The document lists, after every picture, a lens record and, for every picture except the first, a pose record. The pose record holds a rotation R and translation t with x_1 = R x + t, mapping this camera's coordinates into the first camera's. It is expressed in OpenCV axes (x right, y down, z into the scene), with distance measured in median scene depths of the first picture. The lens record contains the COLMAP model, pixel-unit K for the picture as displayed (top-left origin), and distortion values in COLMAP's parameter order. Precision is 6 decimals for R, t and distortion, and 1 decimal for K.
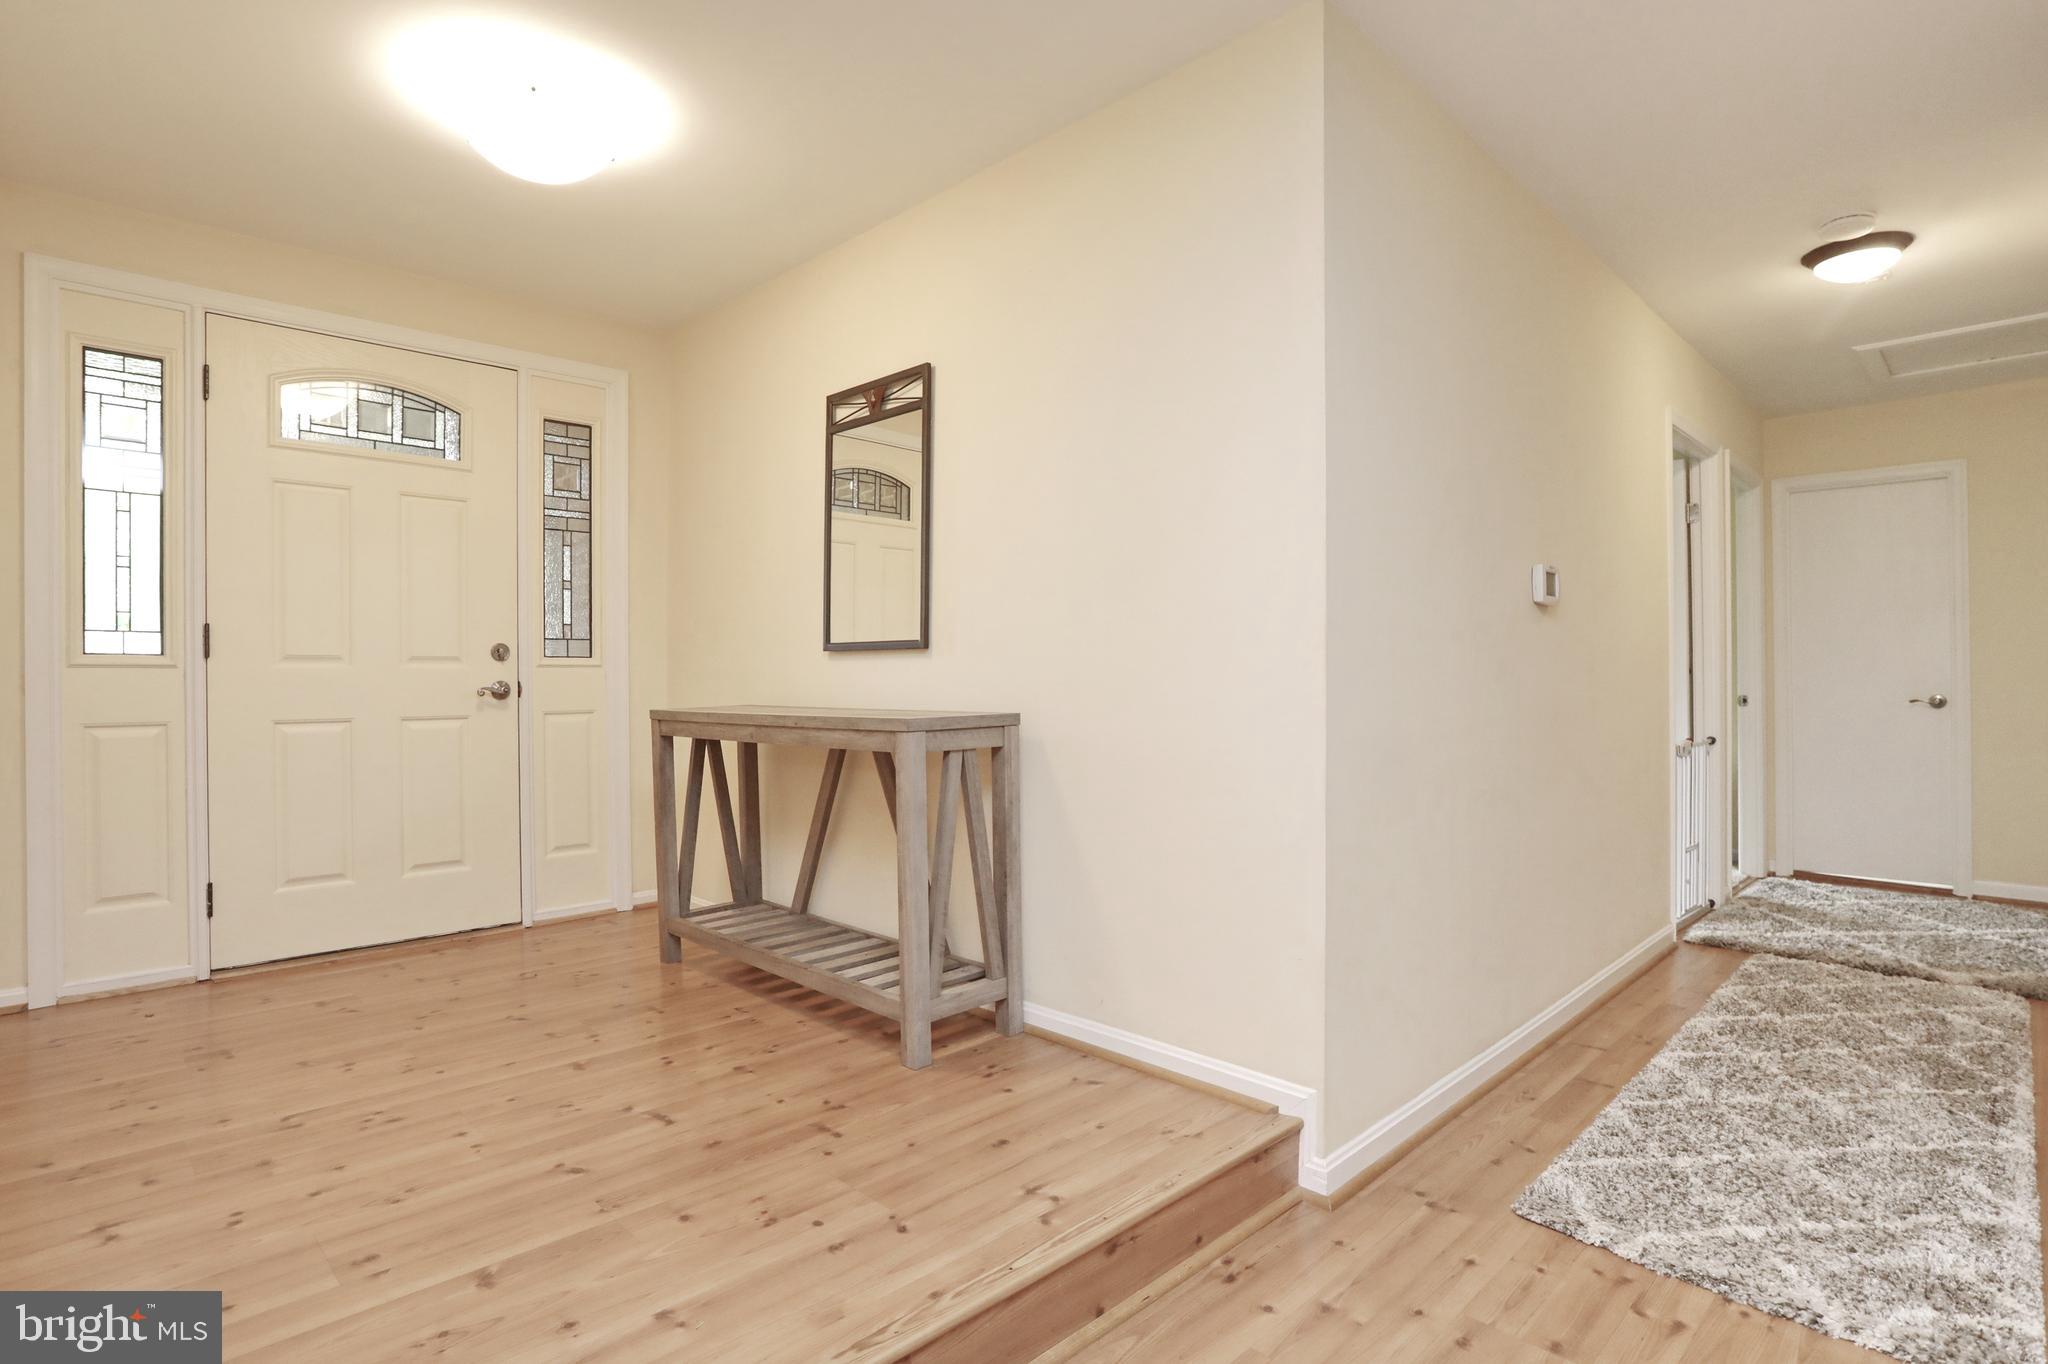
lens RADIAL K [[1015.4, 0, 1024.0], [0, 1015.4, 682.0], [0, 0, 1]] dist [-0.022608, 0.000286]
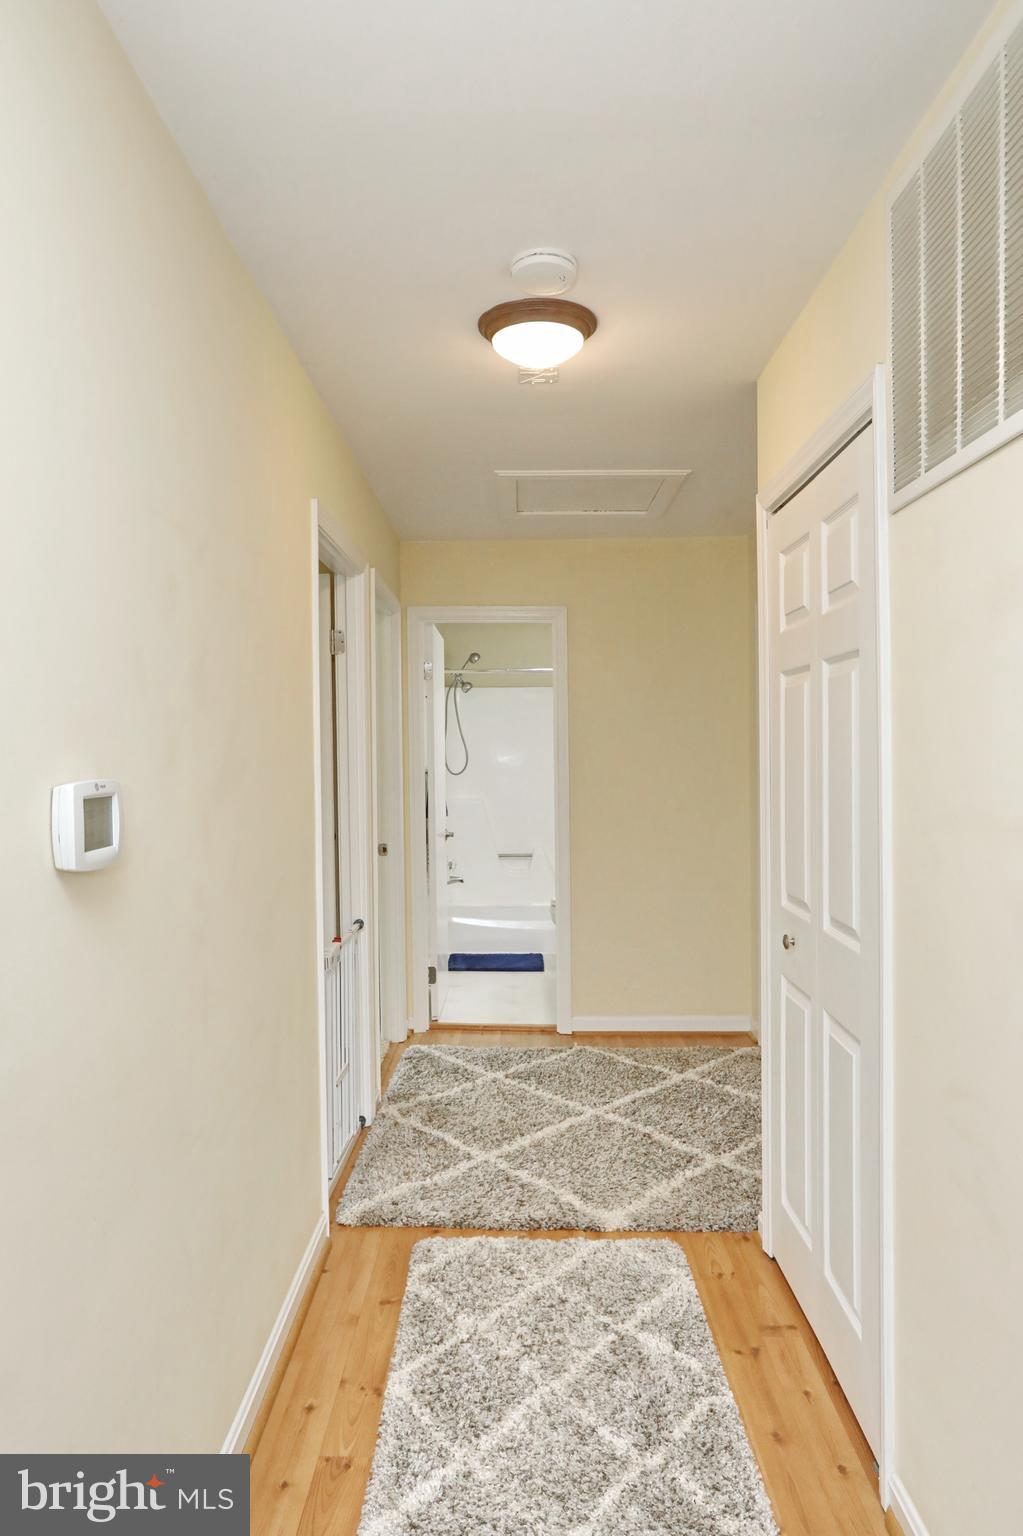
lens RADIAL K [[973.5, 0, 511.5], [0, 973.5, 768.0], [0, 0, 1]] dist [-0.027750, 0.000042]
pose [[0.711935, -0.015159, 0.702082, 0.249624], [0.004425, 0.999844, 0.017100, -0.091995], [-0.702231, -0.009067, 0.711891, 0.399561]]
